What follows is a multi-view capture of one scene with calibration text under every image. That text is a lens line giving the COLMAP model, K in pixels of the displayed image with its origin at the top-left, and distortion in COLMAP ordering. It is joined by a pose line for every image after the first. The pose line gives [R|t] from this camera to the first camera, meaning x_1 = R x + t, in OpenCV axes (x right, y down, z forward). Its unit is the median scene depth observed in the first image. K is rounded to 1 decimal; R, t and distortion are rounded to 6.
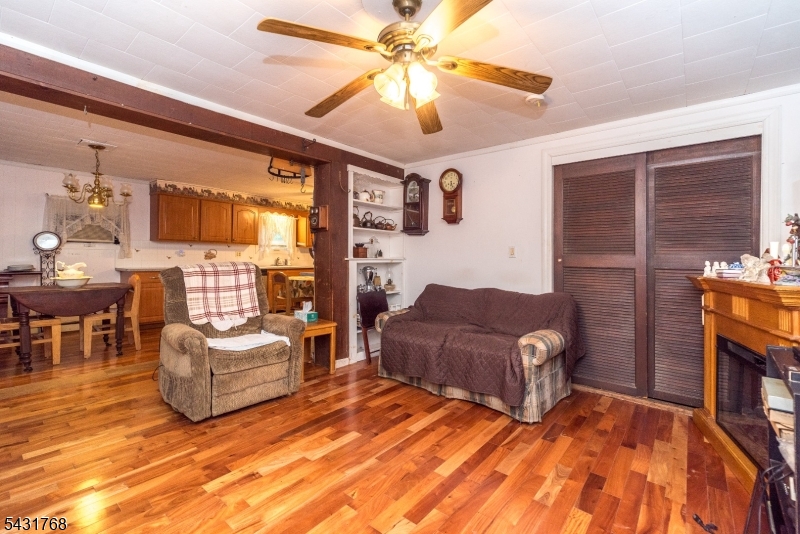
lens RADIAL K [[350.2, 0, 409.4], [0, 350.2, 264.4], [0, 0, 1]] dist [0.001124, -0.000042]
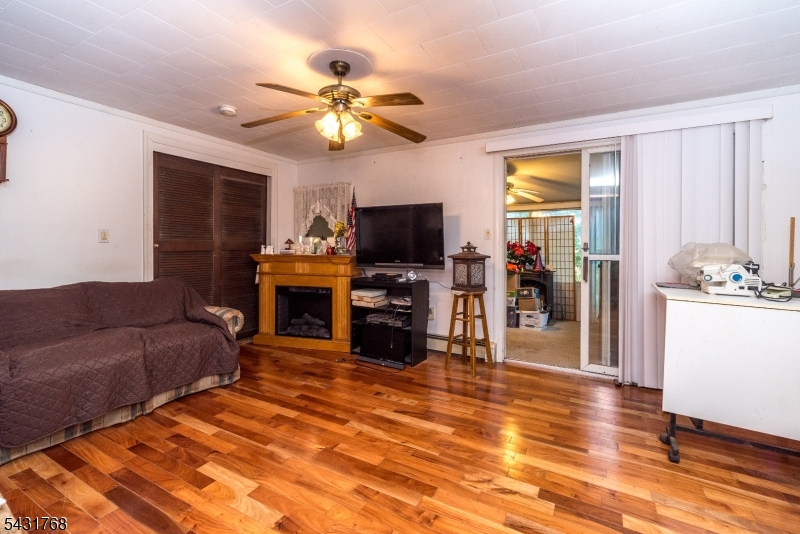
lens RADIAL K [[354.7, 0, 396.7], [0, 354.7, 248.2], [0, 0, 1]] dist [0.003543, 0.000507]
pose [[-0.174200, -0.016121, 0.984578, -0.975885], [0.007025, 0.999820, 0.017614, -0.021966], [-0.984685, 0.009985, -0.174055, 0.679856]]
